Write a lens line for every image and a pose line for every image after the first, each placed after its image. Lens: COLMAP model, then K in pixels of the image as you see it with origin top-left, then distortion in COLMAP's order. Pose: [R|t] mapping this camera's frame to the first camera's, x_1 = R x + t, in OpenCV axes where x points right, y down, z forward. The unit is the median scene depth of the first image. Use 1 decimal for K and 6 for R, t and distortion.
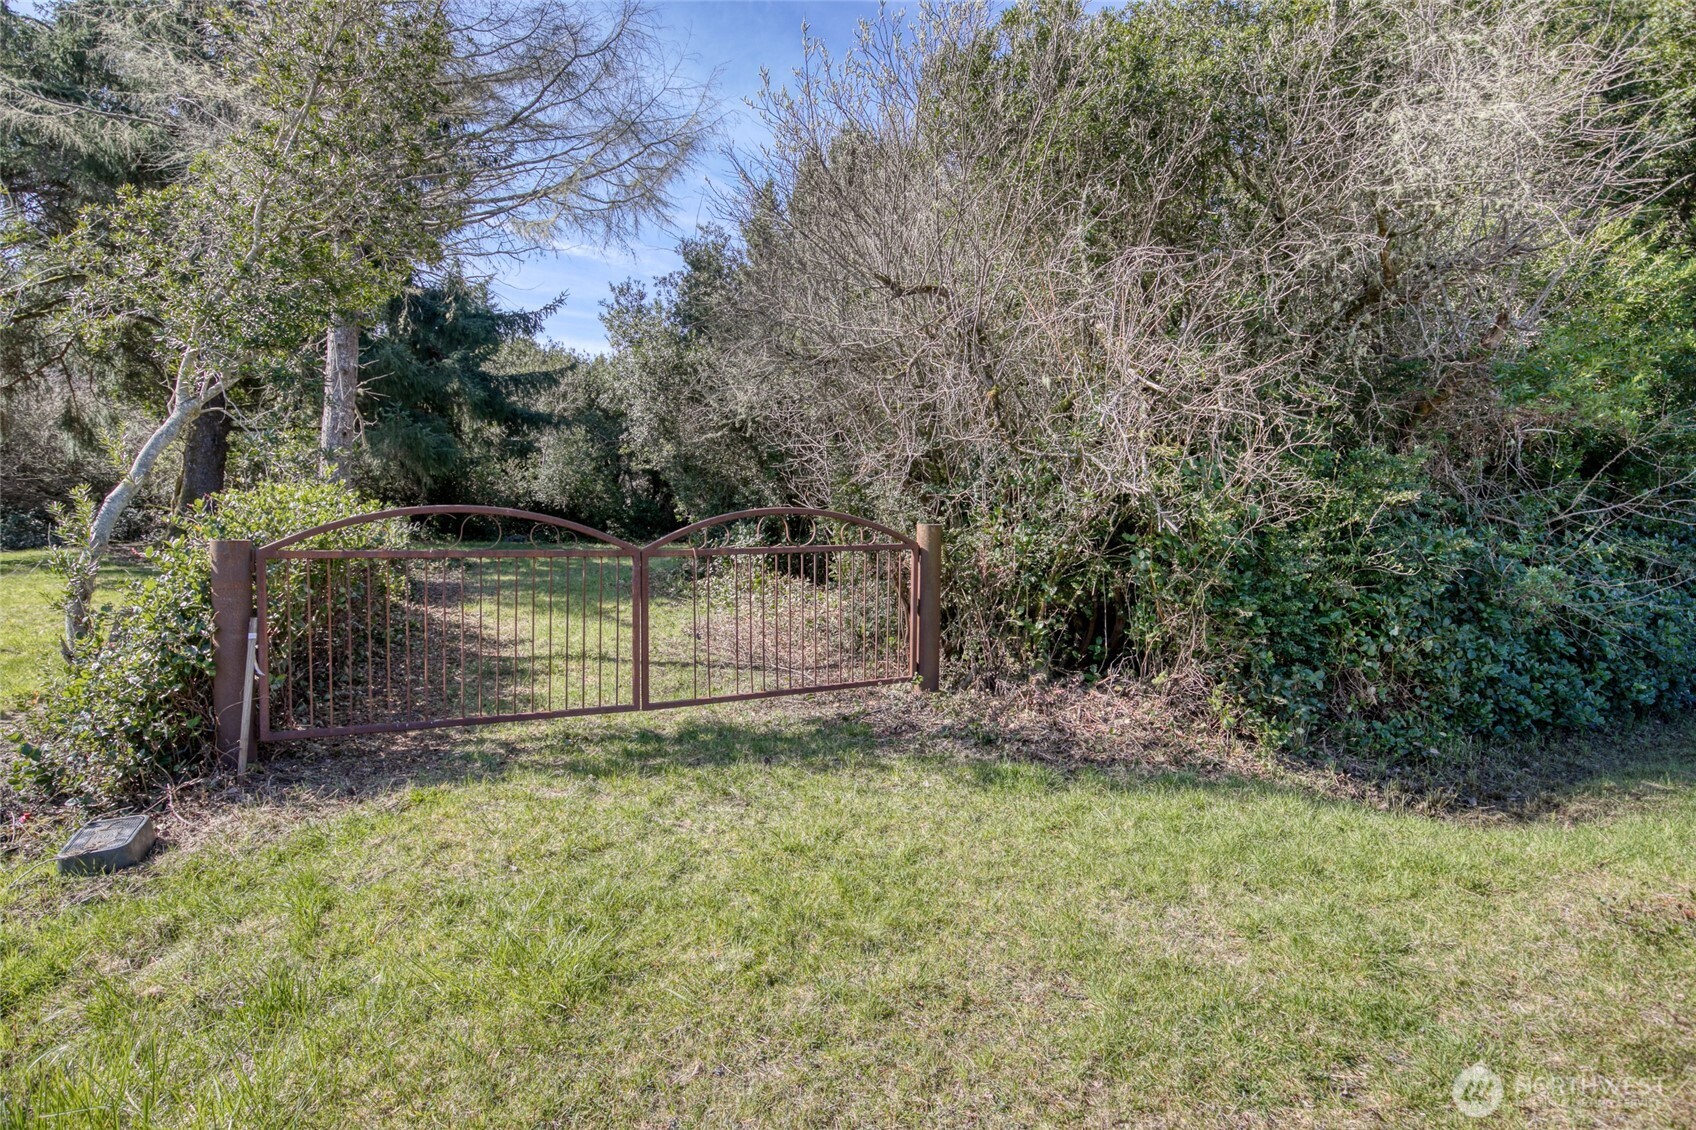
lens RADIAL K [[935.7, 0, 848.0], [0, 935.7, 565.0], [0, 0, 1]] dist [-0.026864, 0.000346]
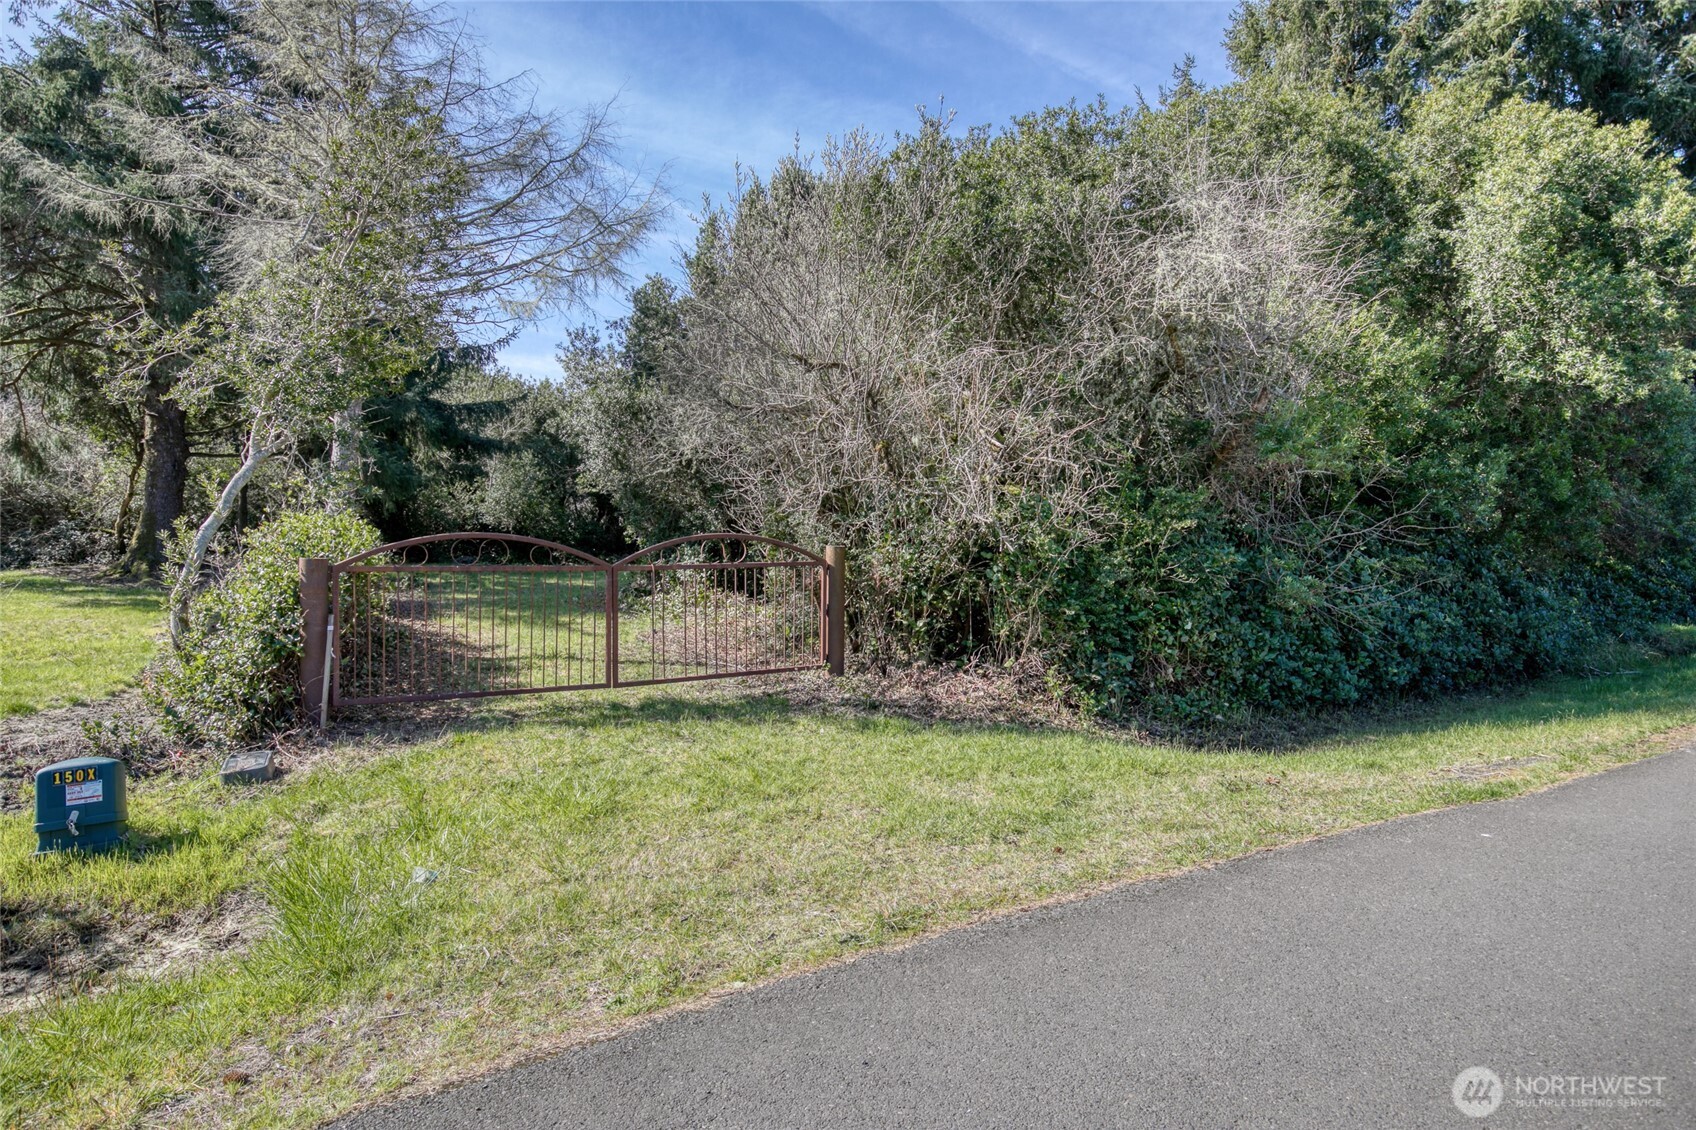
lens RADIAL K [[951.3, 0, 848.0], [0, 951.3, 565.0], [0, 0, 1]] dist [-0.024019, -0.000495]
pose [[0.998391, -0.003198, 0.056622, 0.029907], [0.004507, 0.999725, -0.023005, 0.012912], [-0.056533, 0.023223, 0.998131, -0.303827]]
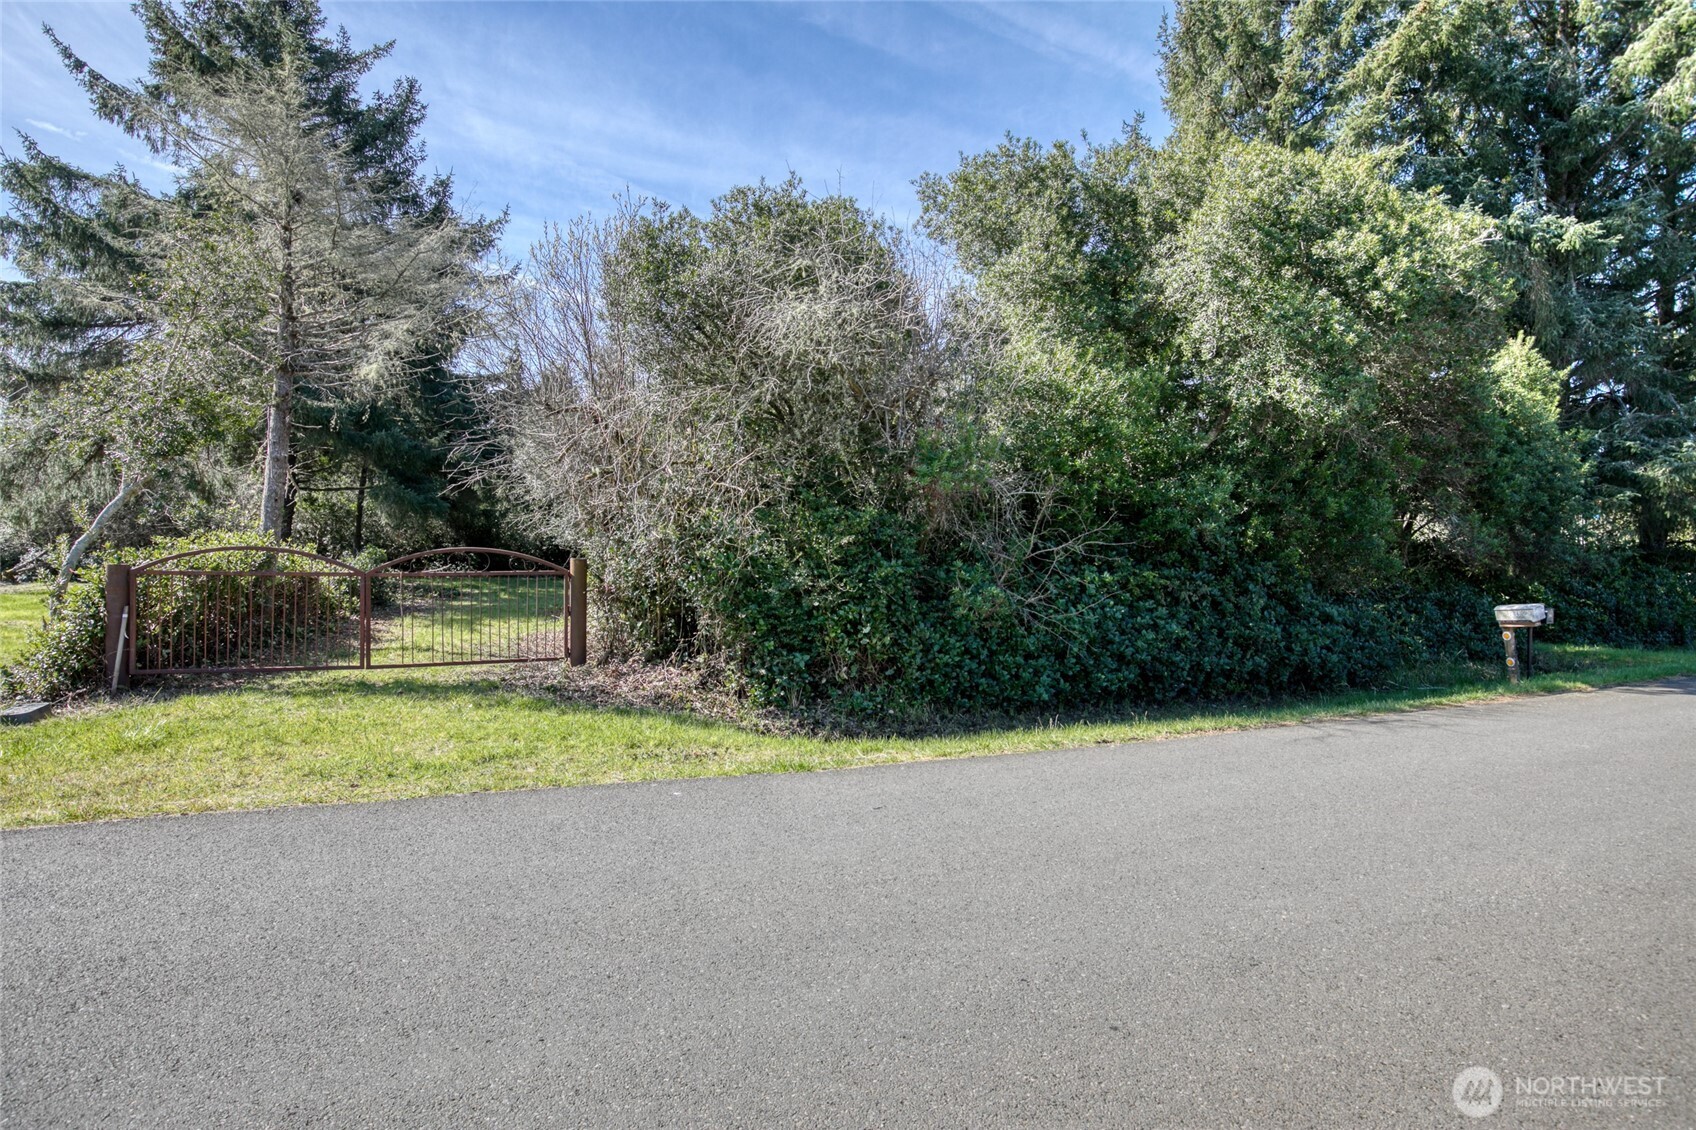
lens RADIAL K [[833.5, 0, 848.0], [0, 833.5, 565.0], [0, 0, 1]] dist [-0.000019, -0.036005]
pose [[0.994085, 0.004340, -0.108515, 0.673631], [-0.008310, 0.999311, -0.036160, 0.013954], [0.108283, 0.036848, 0.993437, -0.324690]]
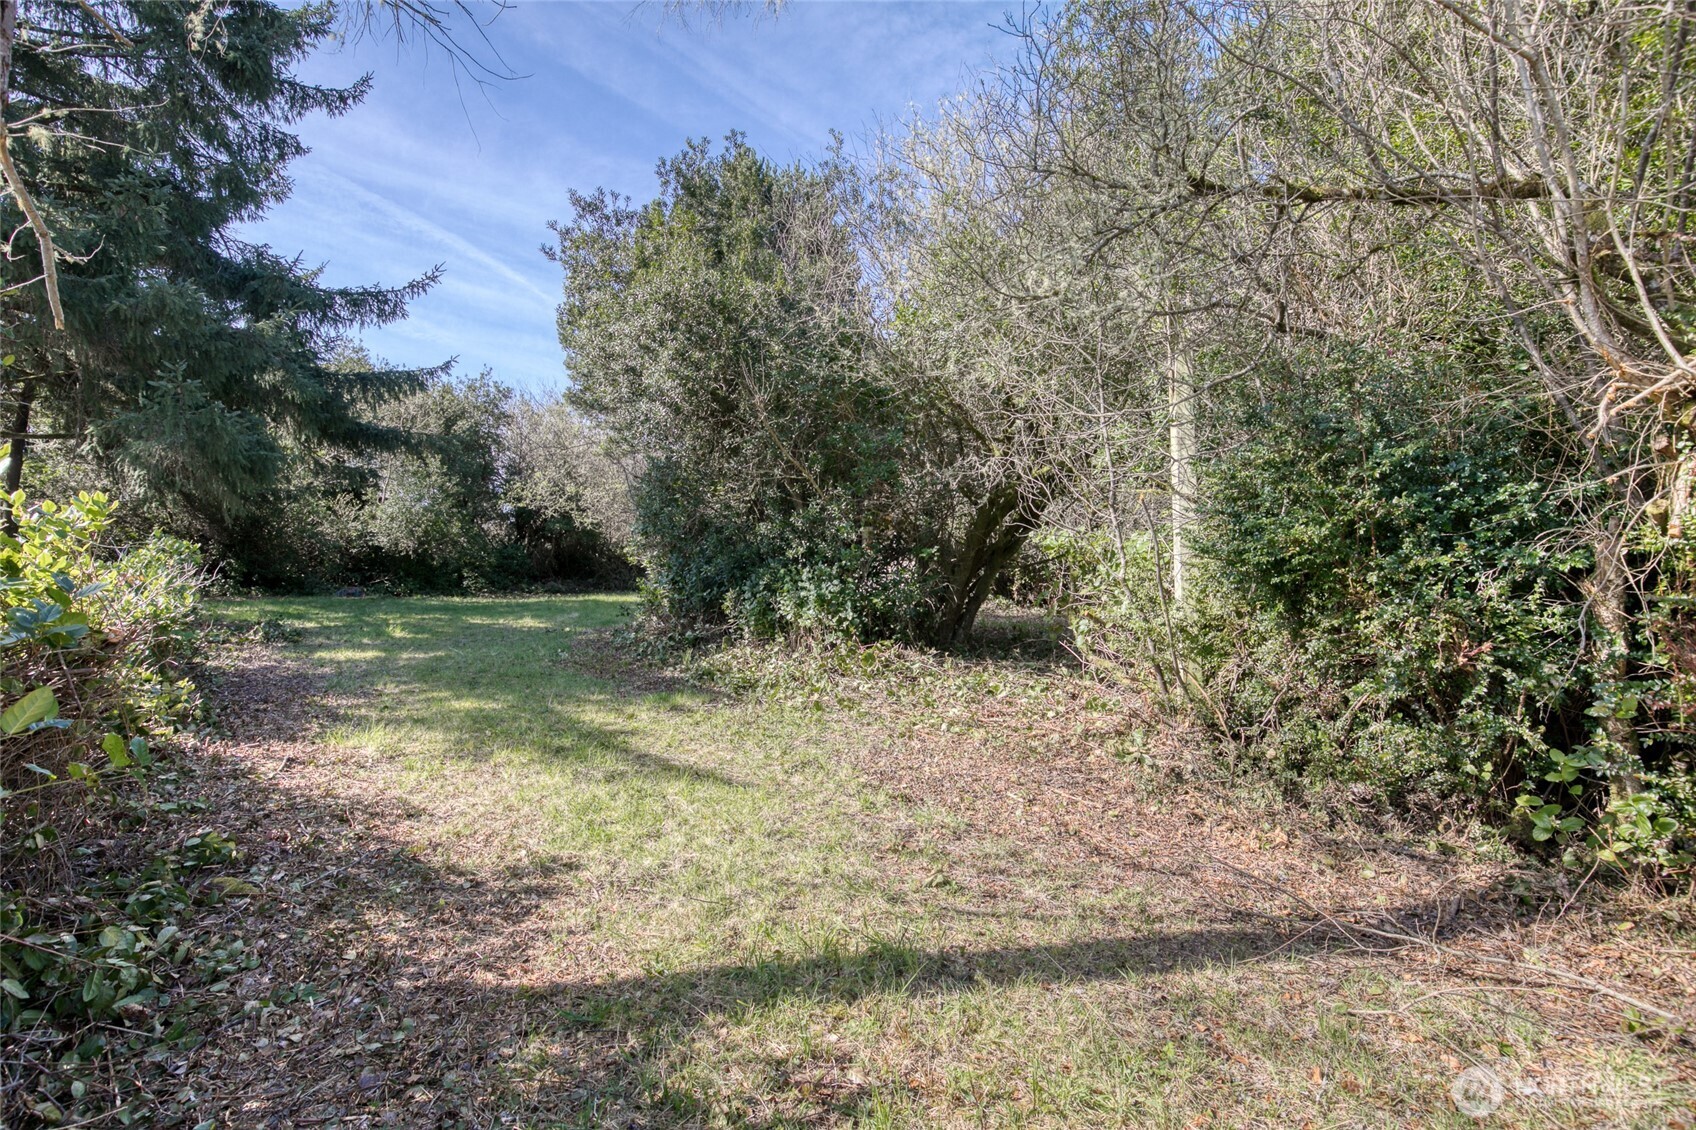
lens RADIAL K [[855.8, 0, 848.0], [0, 855.8, 565.0], [0, 0, 1]] dist [0.000927, 0.000141]
pose [[0.977691, -0.002899, 0.210029, -0.437160], [0.013916, 0.998602, -0.050996, -0.035981], [-0.209588, 0.052781, 0.976364, 0.912184]]
